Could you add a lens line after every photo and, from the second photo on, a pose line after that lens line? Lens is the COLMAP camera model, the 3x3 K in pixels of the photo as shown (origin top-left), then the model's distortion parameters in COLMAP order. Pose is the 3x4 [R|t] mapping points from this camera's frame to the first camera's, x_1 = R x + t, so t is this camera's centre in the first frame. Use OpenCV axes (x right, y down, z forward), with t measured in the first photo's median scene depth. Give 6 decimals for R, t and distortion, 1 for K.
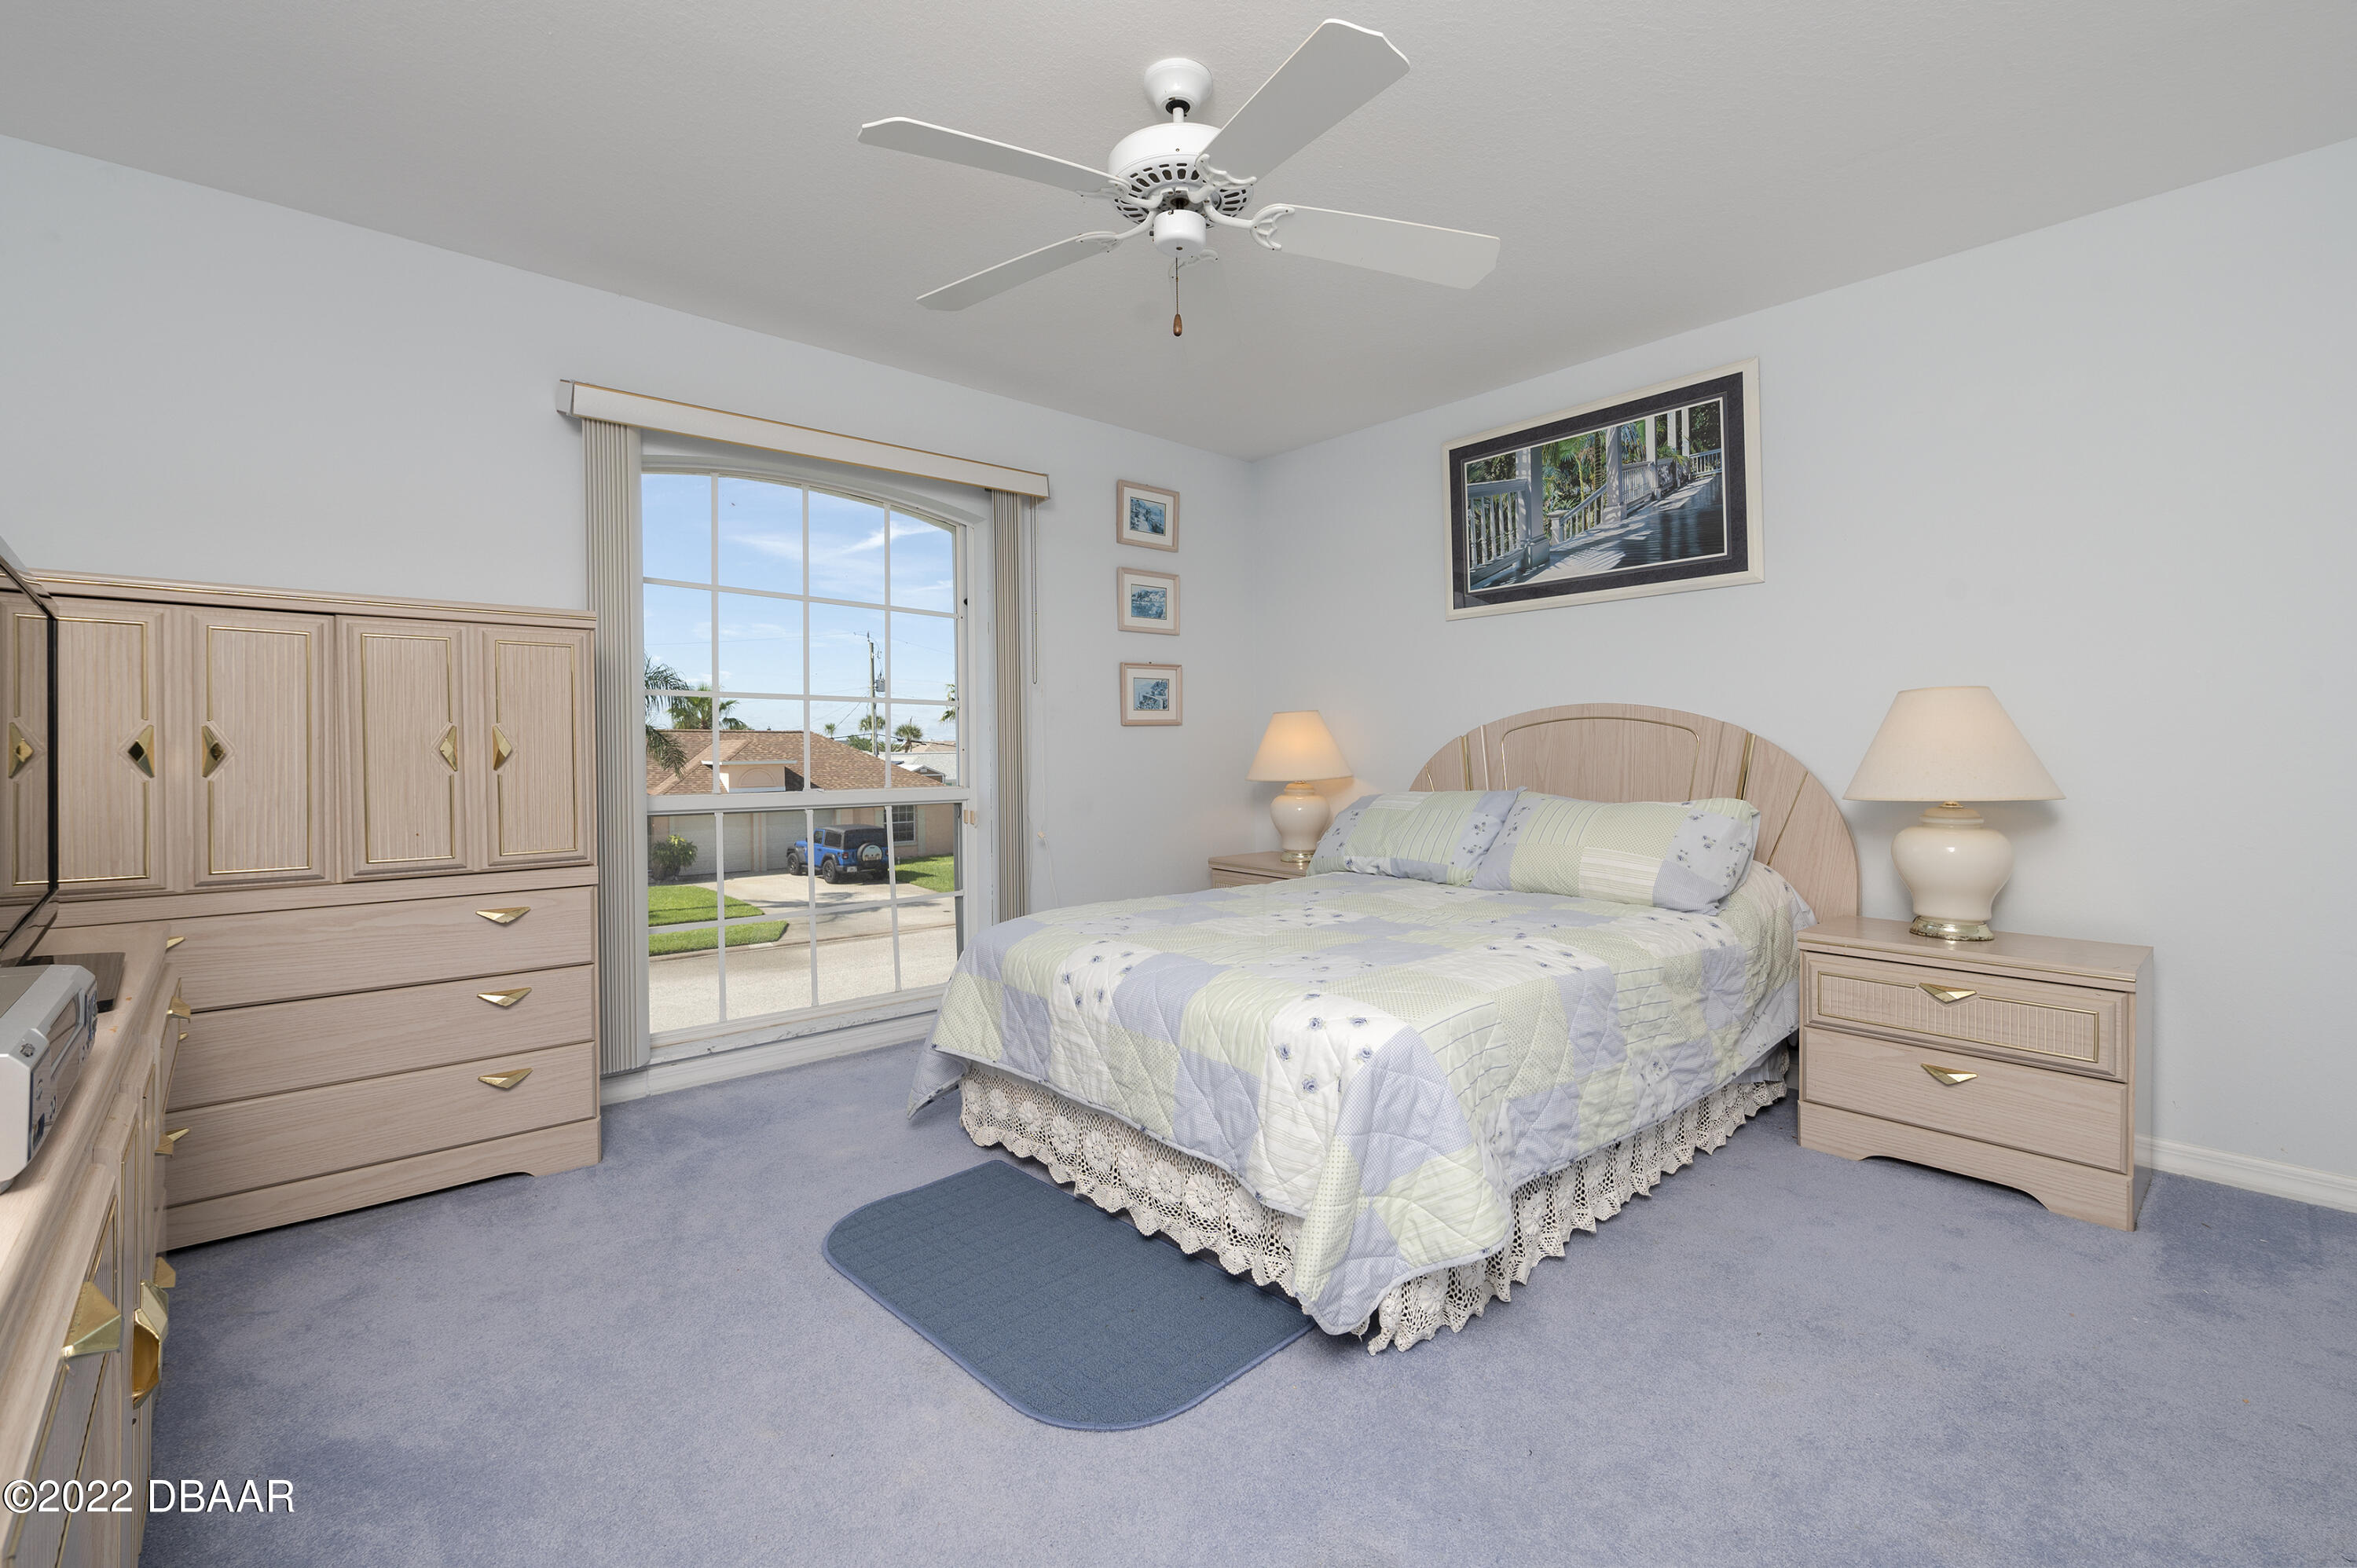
lens RADIAL K [[1001.4, 0, 1168.5], [0, 1001.4, 771.5], [0, 0, 1]] dist [-0.001941, -0.001456]
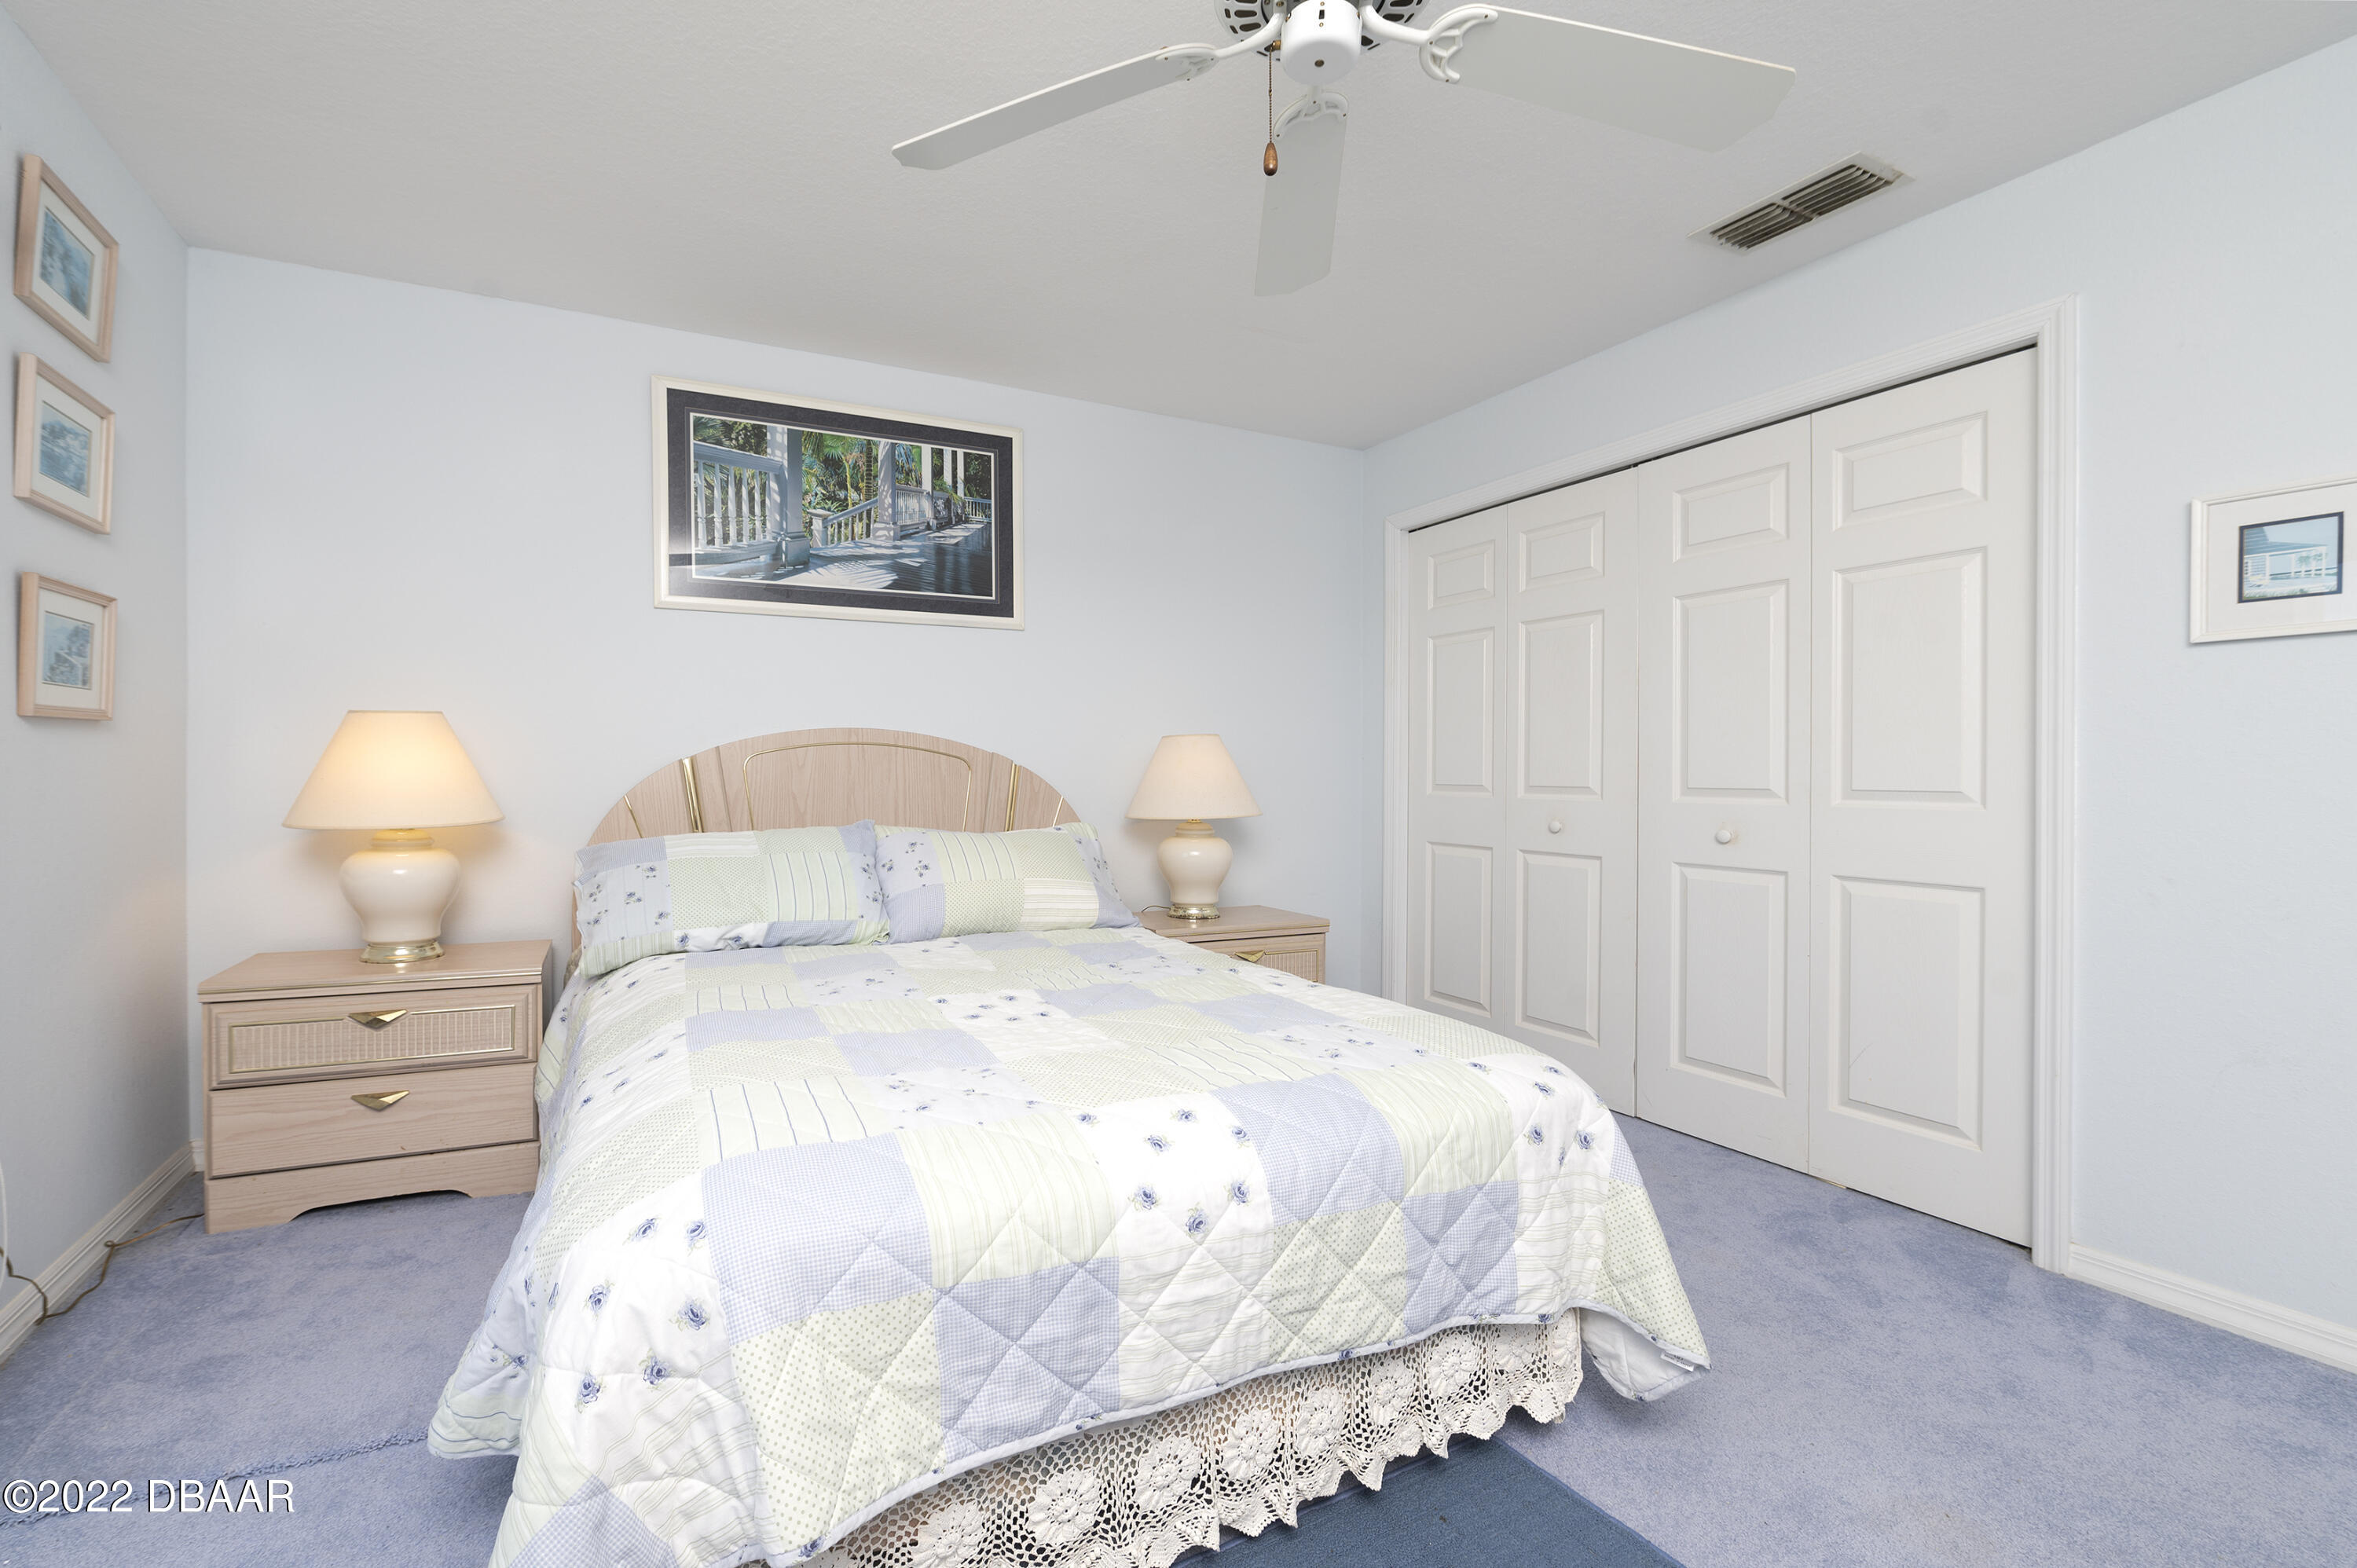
lens RADIAL K [[1001.4, 0, 1101.4], [0, 1001.4, 778.3], [0, 0, 1]] dist [-0.001941, -0.001456]
pose [[0.284244, 0.005875, 0.958734, -0.422849], [0.017333, 0.999786, -0.011266, -0.007826], [-0.958595, 0.019820, 0.284081, 0.550564]]
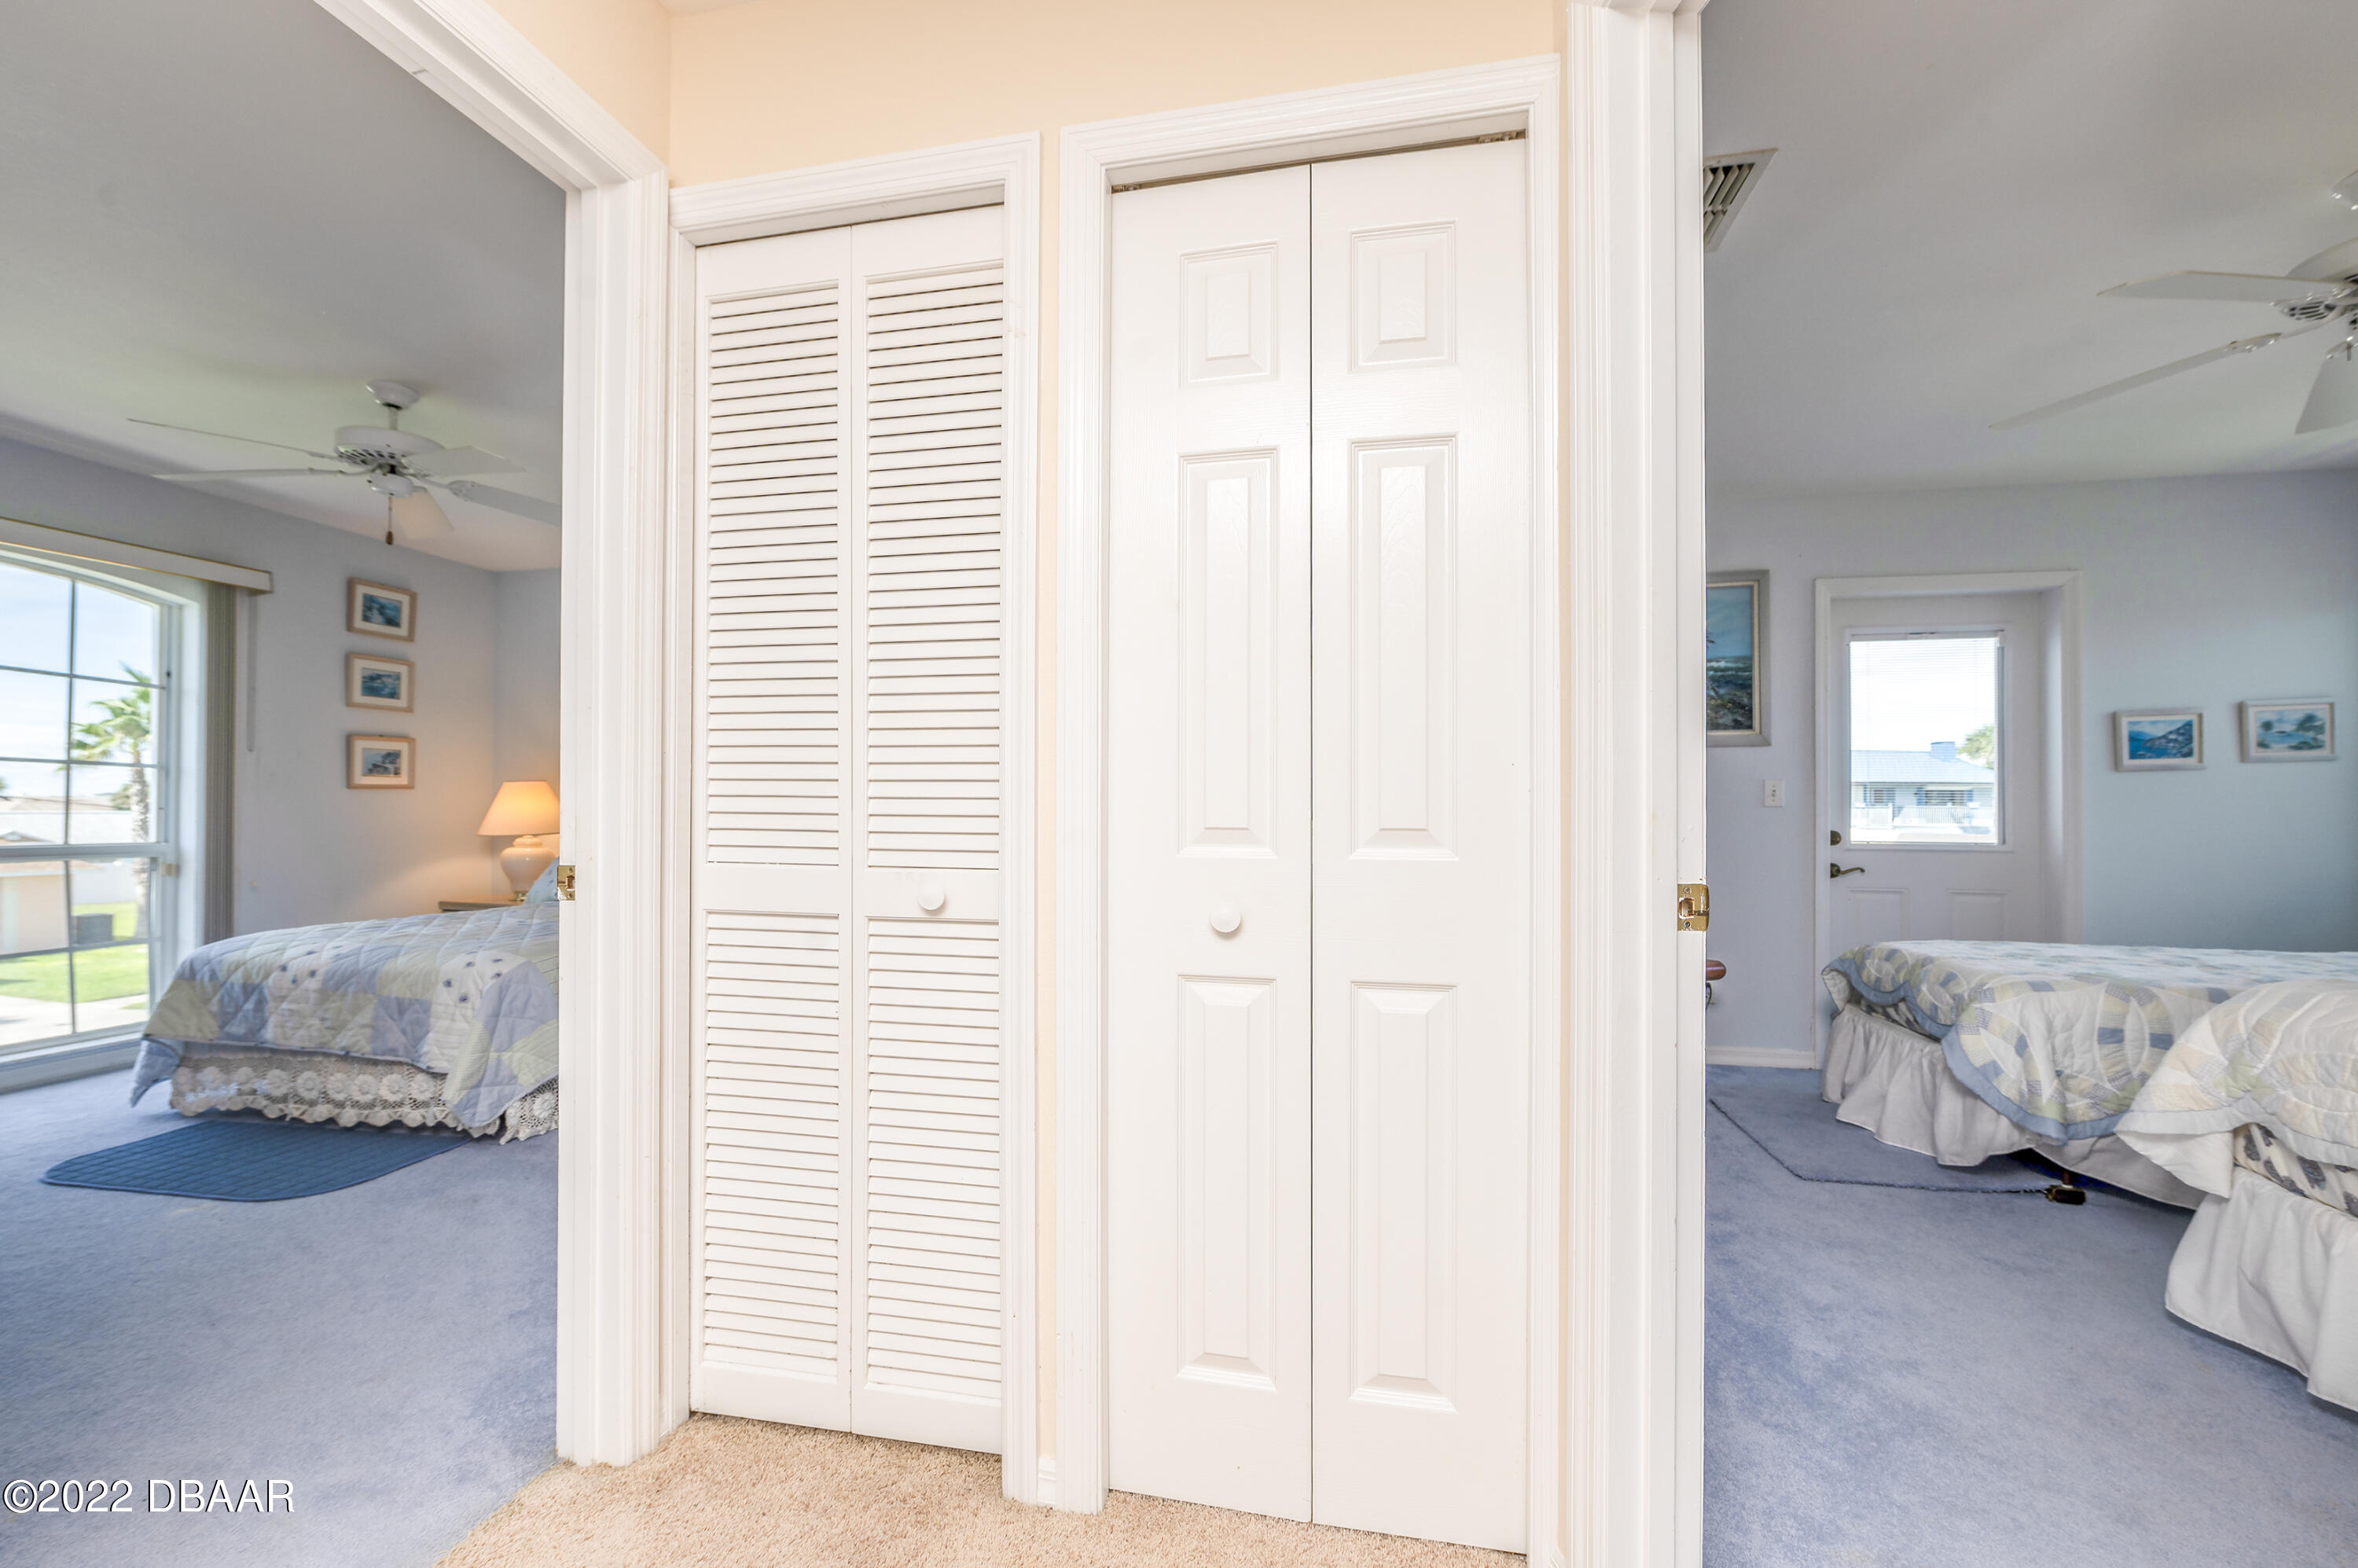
lens RADIAL K [[1001.9, 0, 1161.3], [0, 1001.9, 817.0], [0, 0, 1]] dist [-0.001941, -0.001456]
pose [[0.815236, 0.015052, 0.578933, 0.064953], [-0.001122, 0.999701, -0.024412, 0.019679], [-0.579127, 0.019252, 0.815010, -0.634689]]
